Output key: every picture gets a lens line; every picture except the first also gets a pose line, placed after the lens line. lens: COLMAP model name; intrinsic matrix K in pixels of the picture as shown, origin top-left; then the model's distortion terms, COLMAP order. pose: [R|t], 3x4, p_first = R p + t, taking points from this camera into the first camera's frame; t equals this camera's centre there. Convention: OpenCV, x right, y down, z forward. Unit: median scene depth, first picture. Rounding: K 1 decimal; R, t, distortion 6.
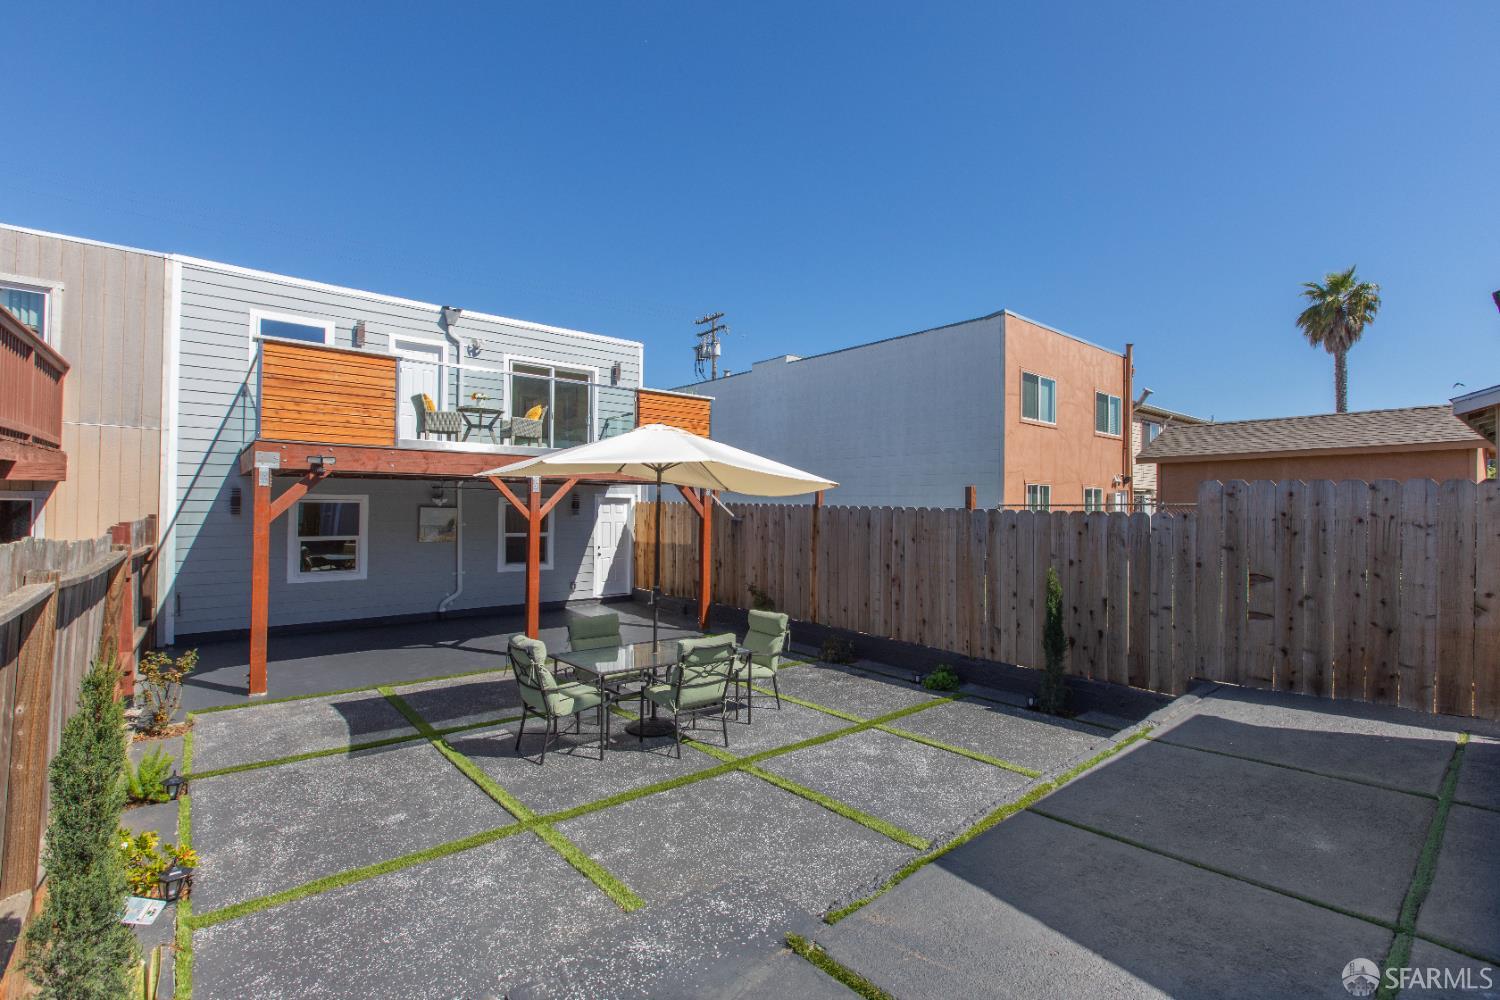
lens RADIAL K [[670.3, 0, 736.1], [0, 670.3, 497.0], [0, 0, 1]] dist [0.005113, -0.003387]
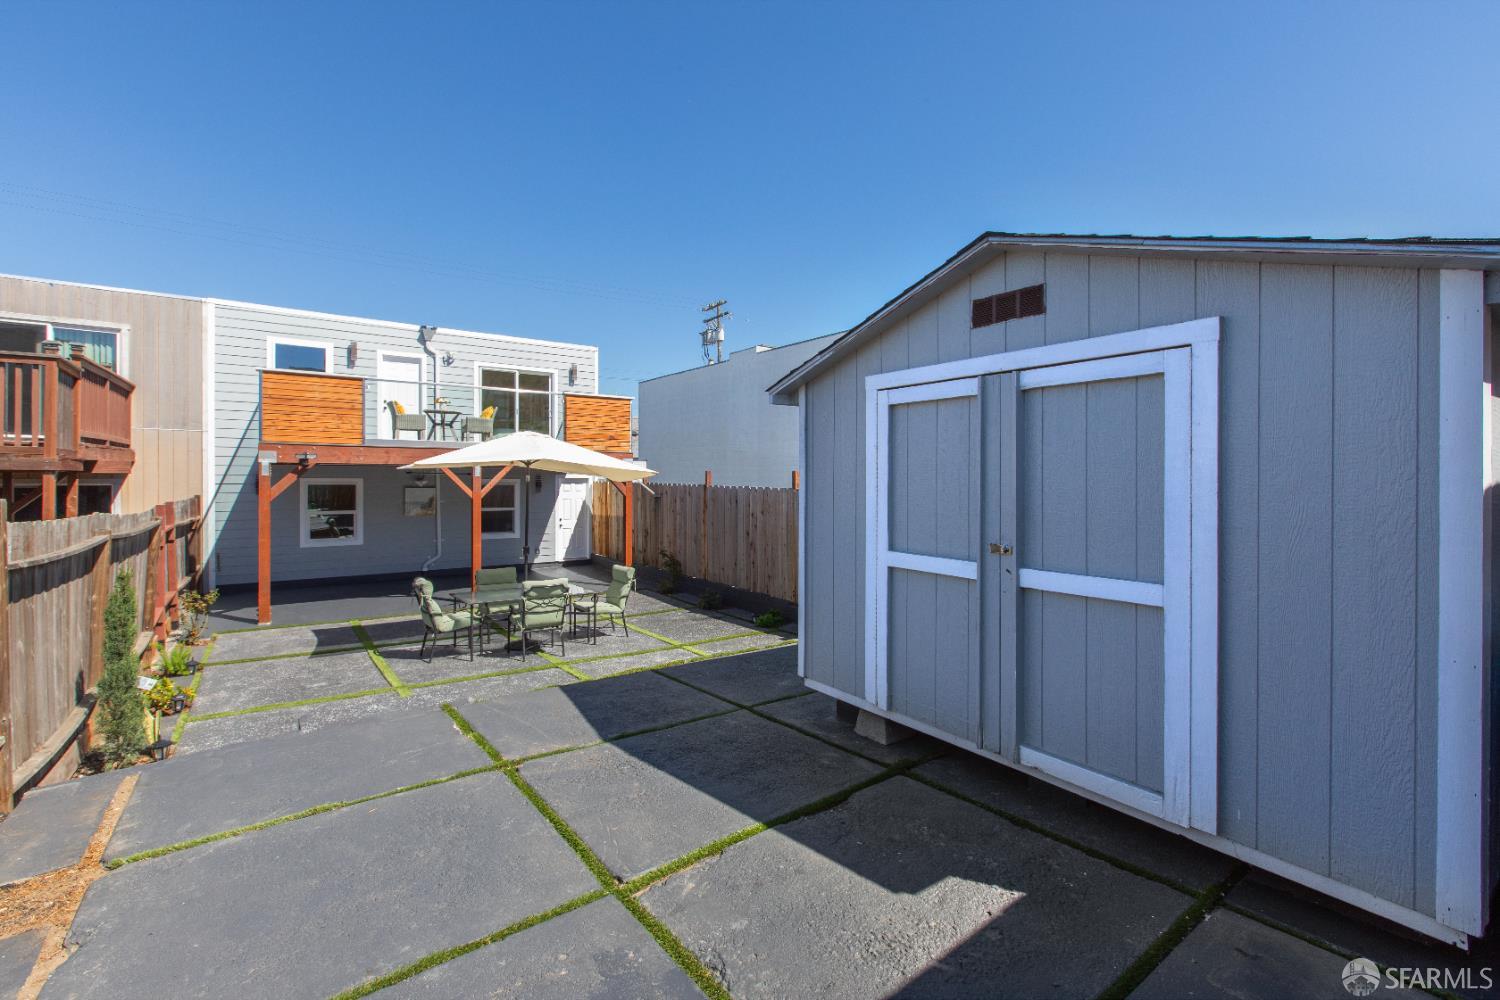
lens RADIAL K [[670.3, 0, 743.0], [0, 670.3, 486.8], [0, 0, 1]] dist [0.005113, -0.003387]
pose [[0.997822, -0.005467, -0.065732, 0.320186], [0.007053, 0.999689, 0.023919, -0.016391], [0.065581, -0.024331, 0.997551, -0.277284]]
